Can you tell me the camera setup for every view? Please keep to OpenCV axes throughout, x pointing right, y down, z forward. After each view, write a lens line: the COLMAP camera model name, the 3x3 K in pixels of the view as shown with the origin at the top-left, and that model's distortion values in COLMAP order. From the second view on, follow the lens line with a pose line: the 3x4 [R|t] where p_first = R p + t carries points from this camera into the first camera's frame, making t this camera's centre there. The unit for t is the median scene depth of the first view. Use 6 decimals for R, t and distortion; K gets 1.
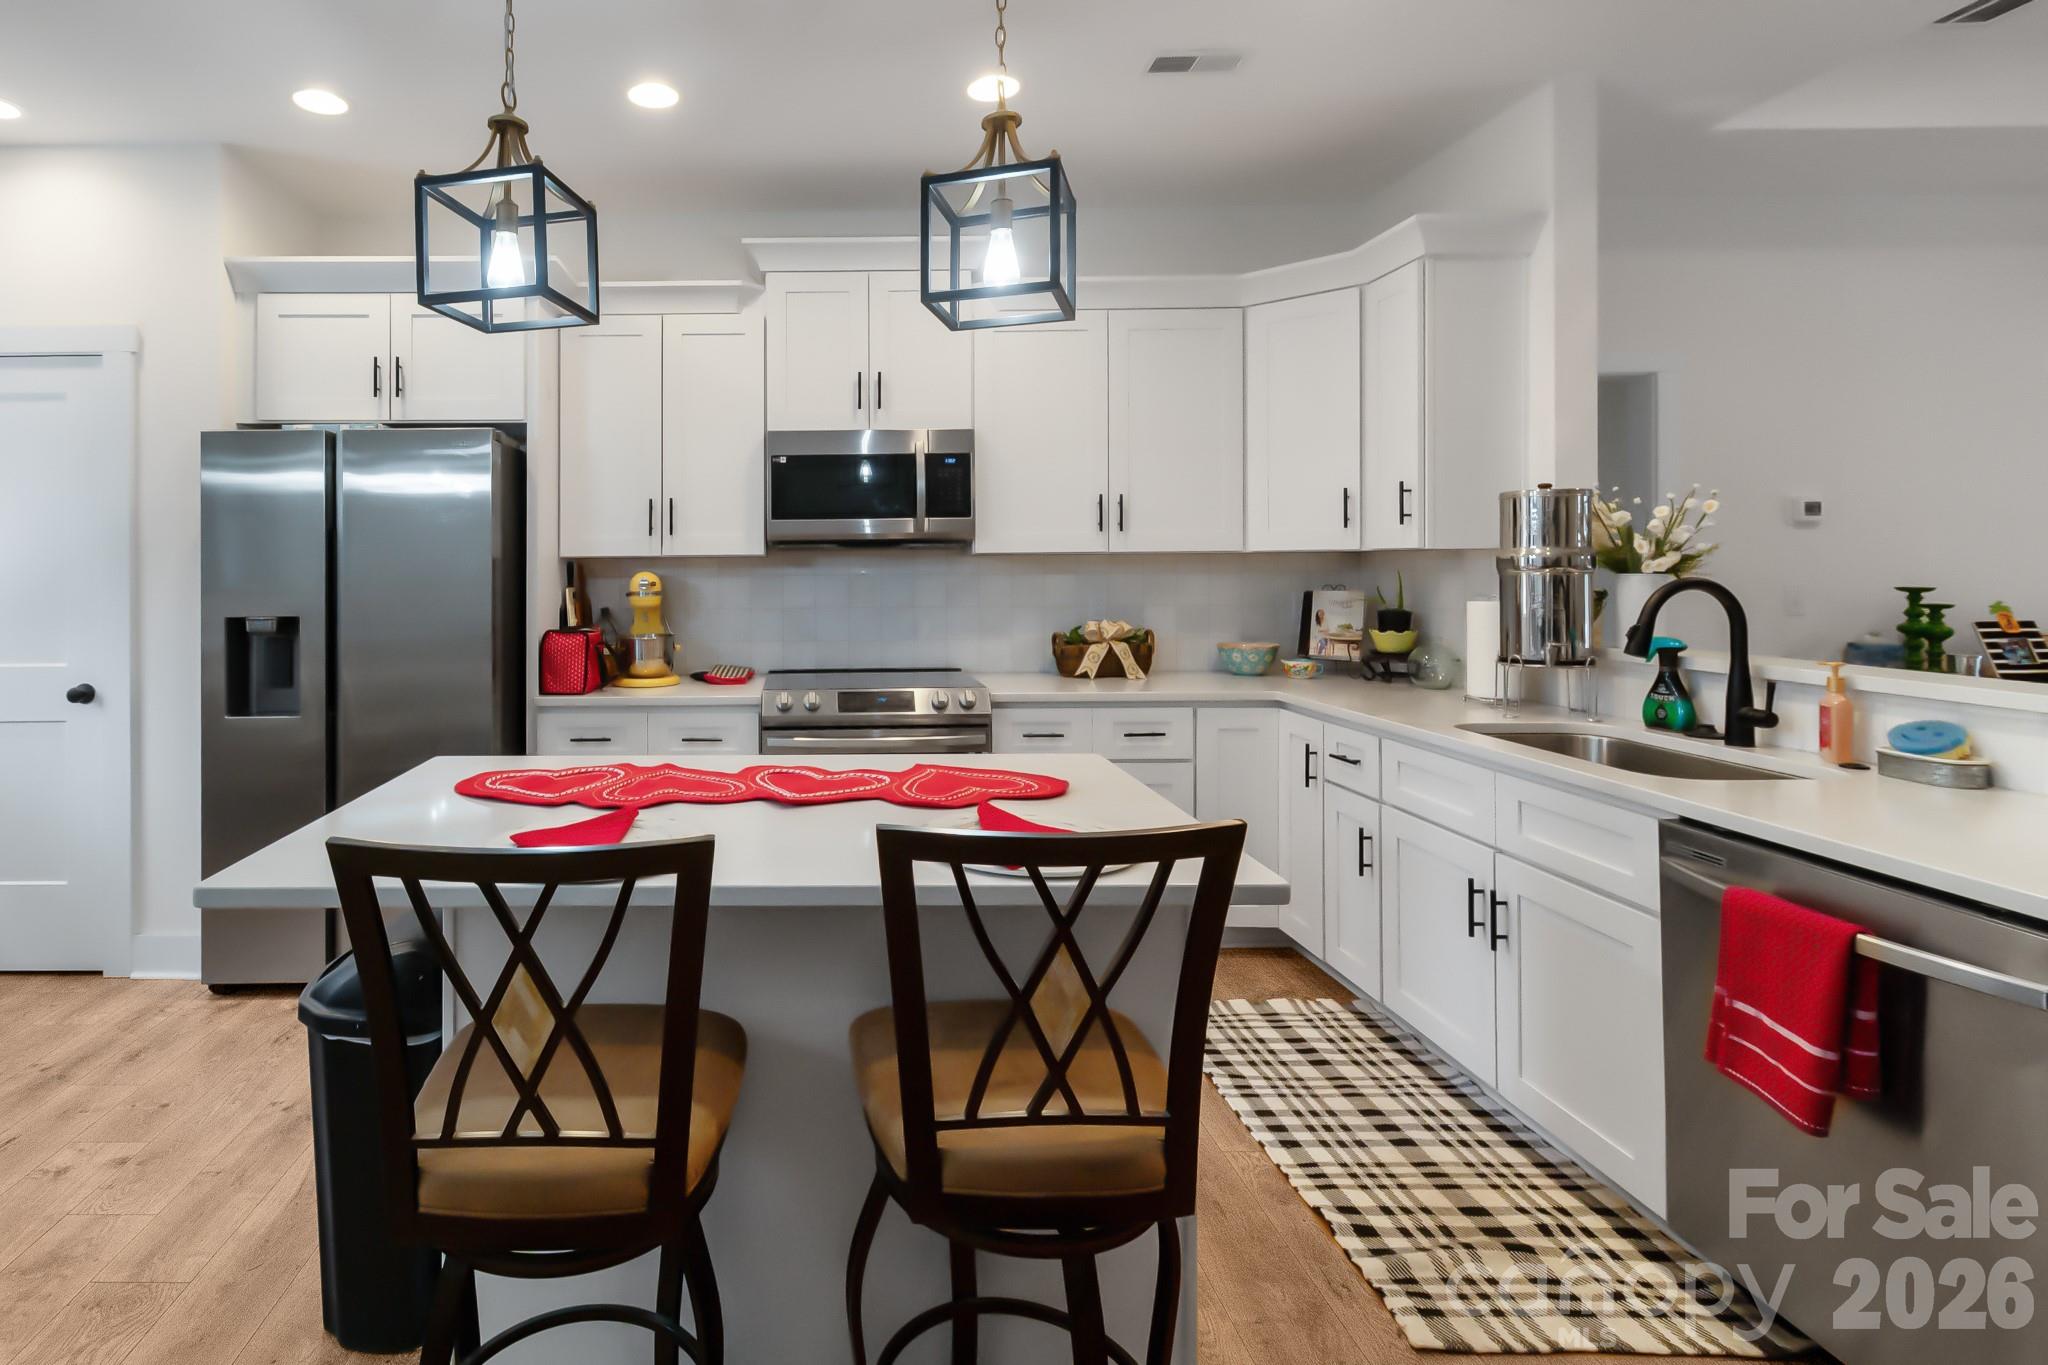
lens RADIAL K [[986.3, 0, 817.5], [0, 986.3, 570.3], [0, 0, 1]] dist [0.003247, -0.000012]
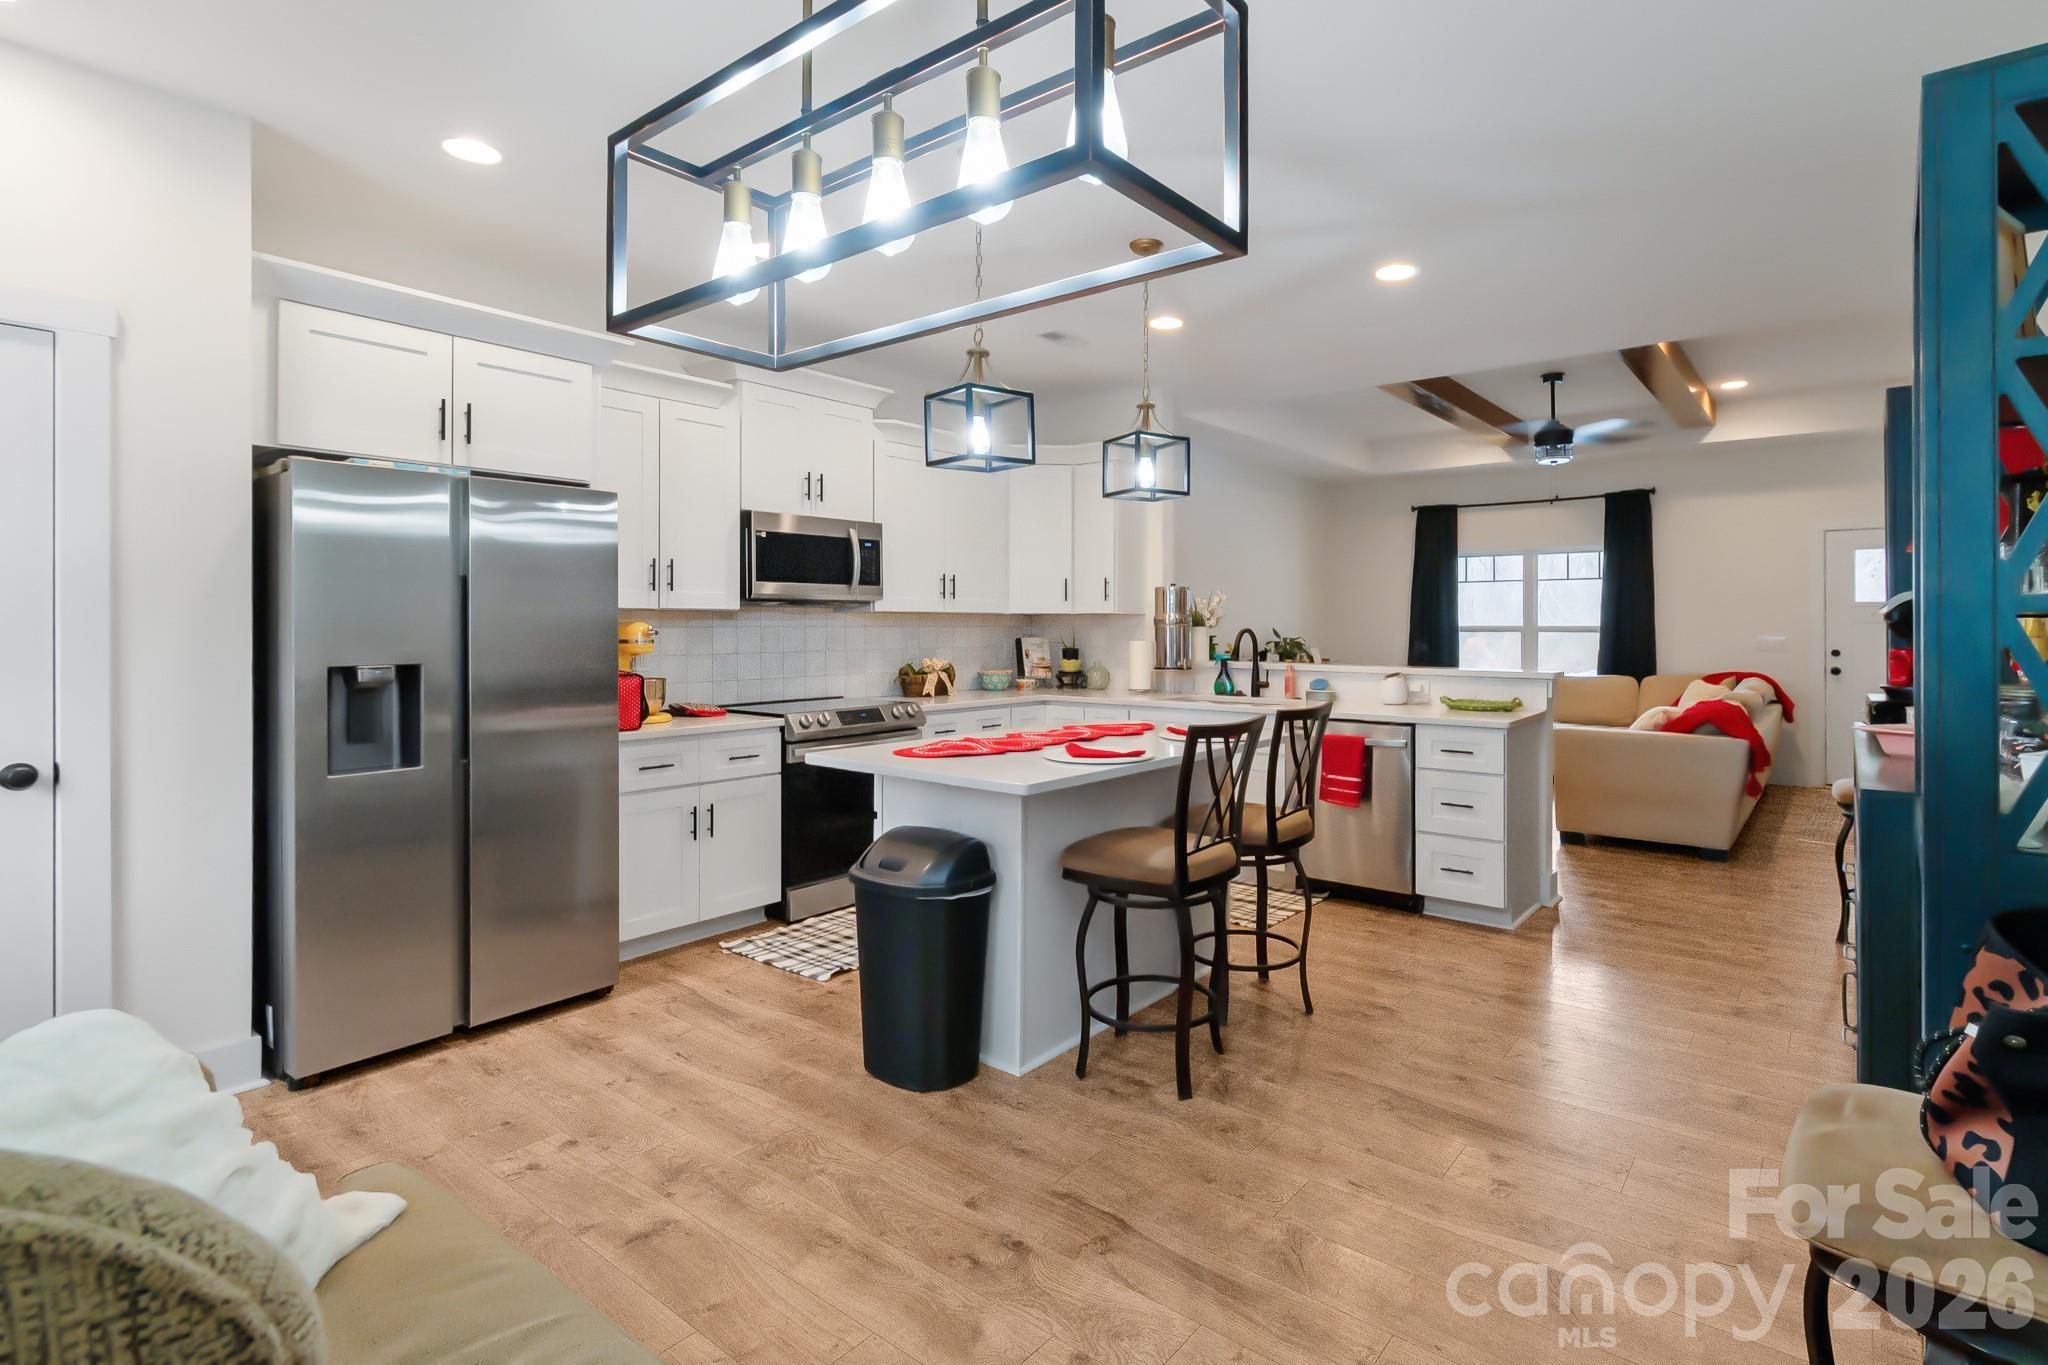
lens RADIAL K [[919.9, 0, 1083.8], [0, 919.9, 631.0], [0, 0, 1]] dist [-0.000090, -0.000053]
pose [[0.631573, 0.001652, 0.775314, -0.677812], [-0.001269, 0.999999, -0.001096, 0.011962], [-0.775315, -0.000291, 0.631575, -0.056383]]
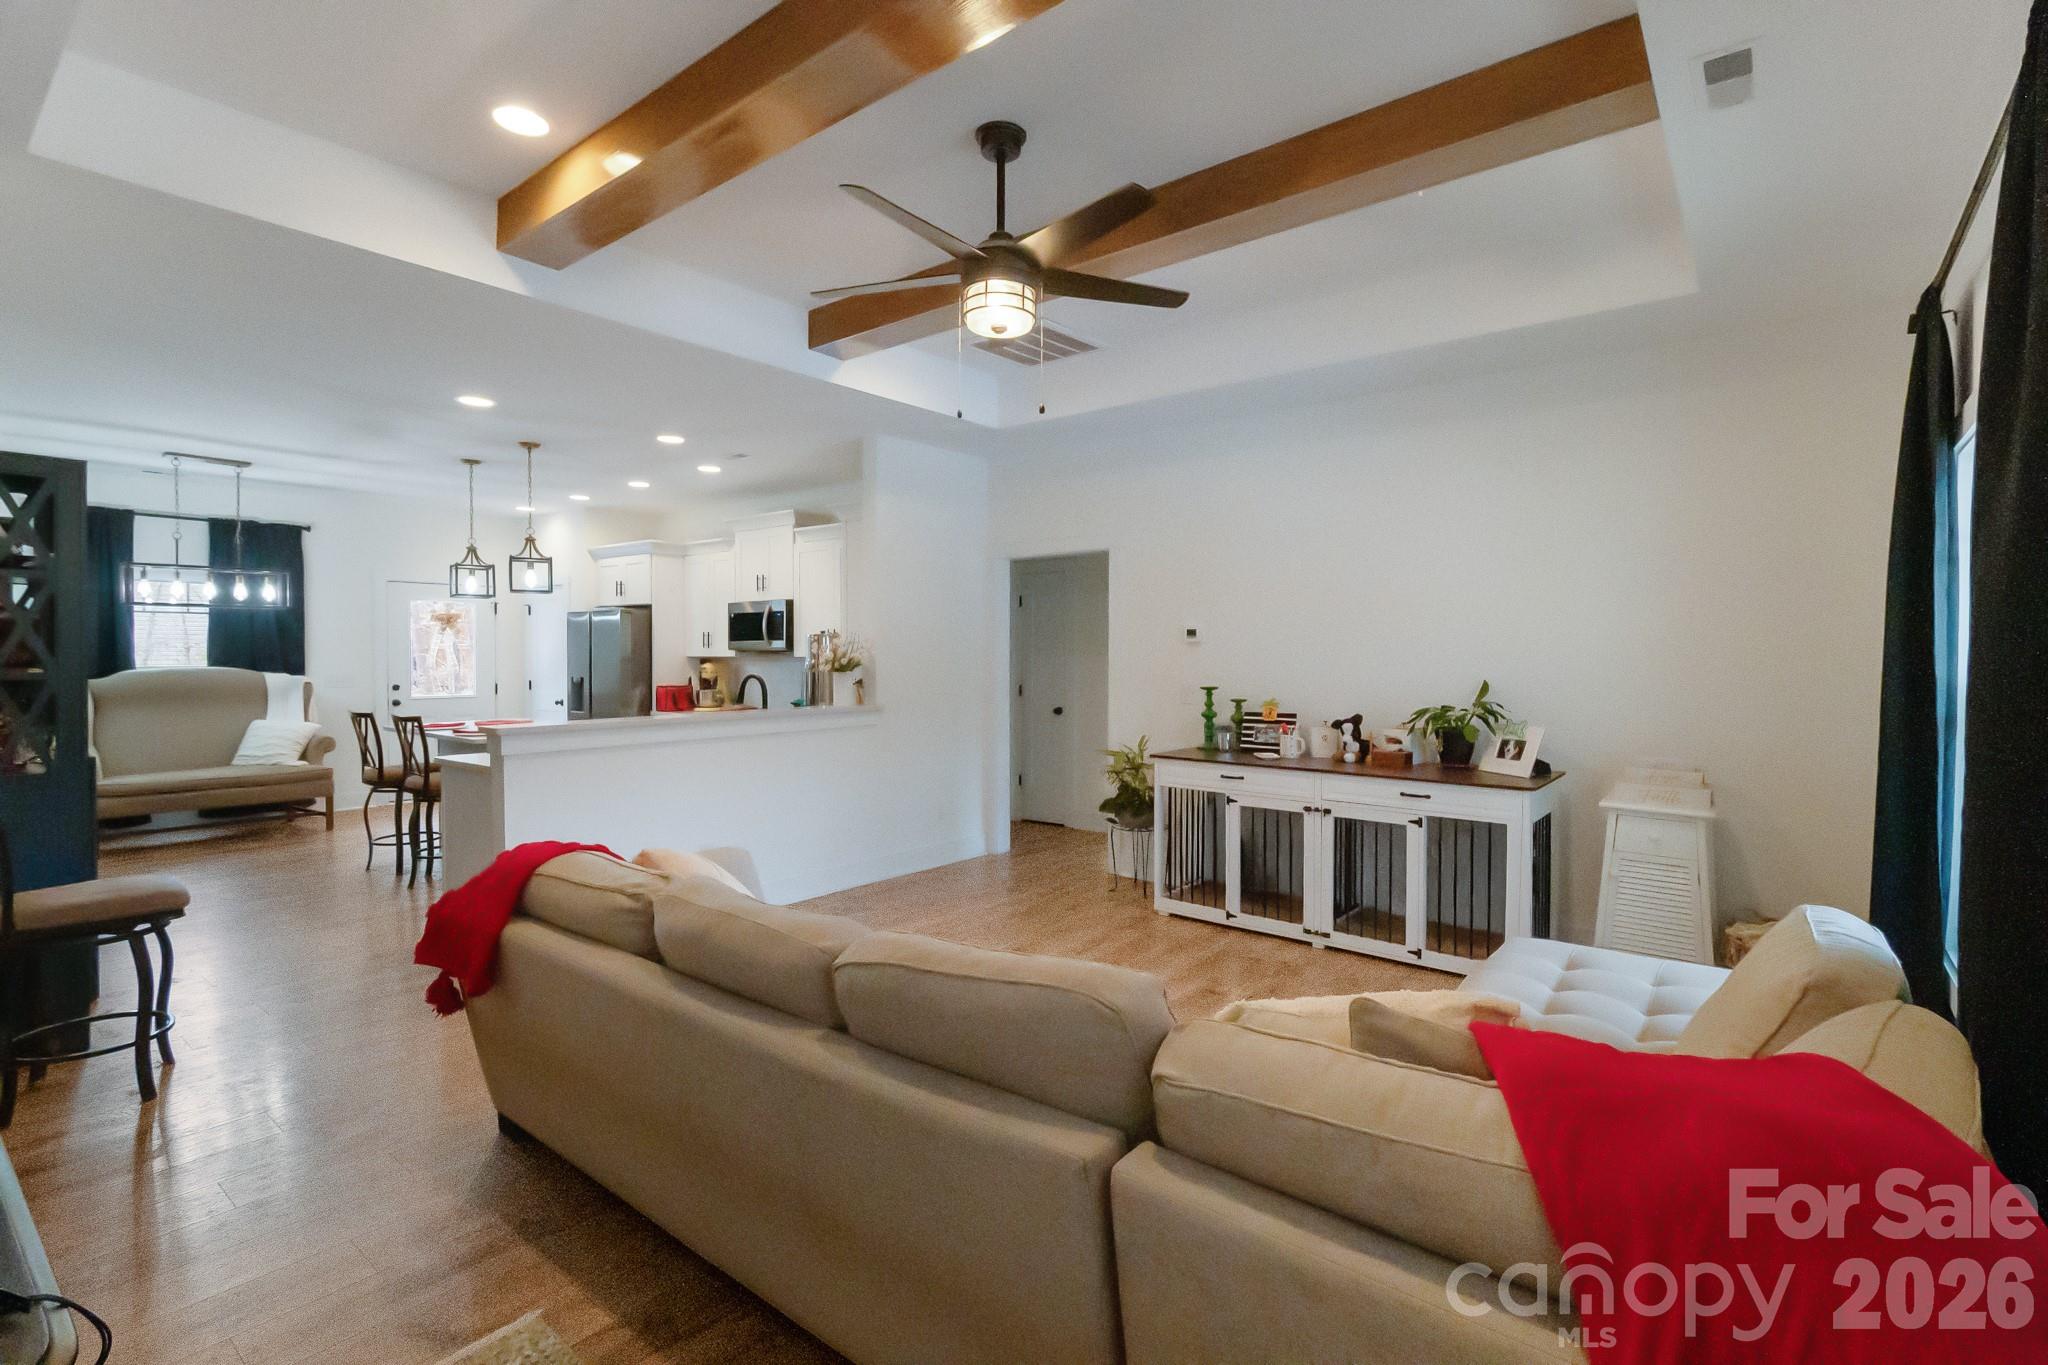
lens RADIAL K [[962.8, 0, 1086.7], [0, 962.8, 670.7], [0, 0, 1]] dist [0.000881, -0.000271]
pose [[0.793961, 0.020718, -0.607615, 1.958975], [-0.009702, 0.999724, 0.021410, -0.038606], [0.607891, -0.011104, 0.793943, -0.273878]]
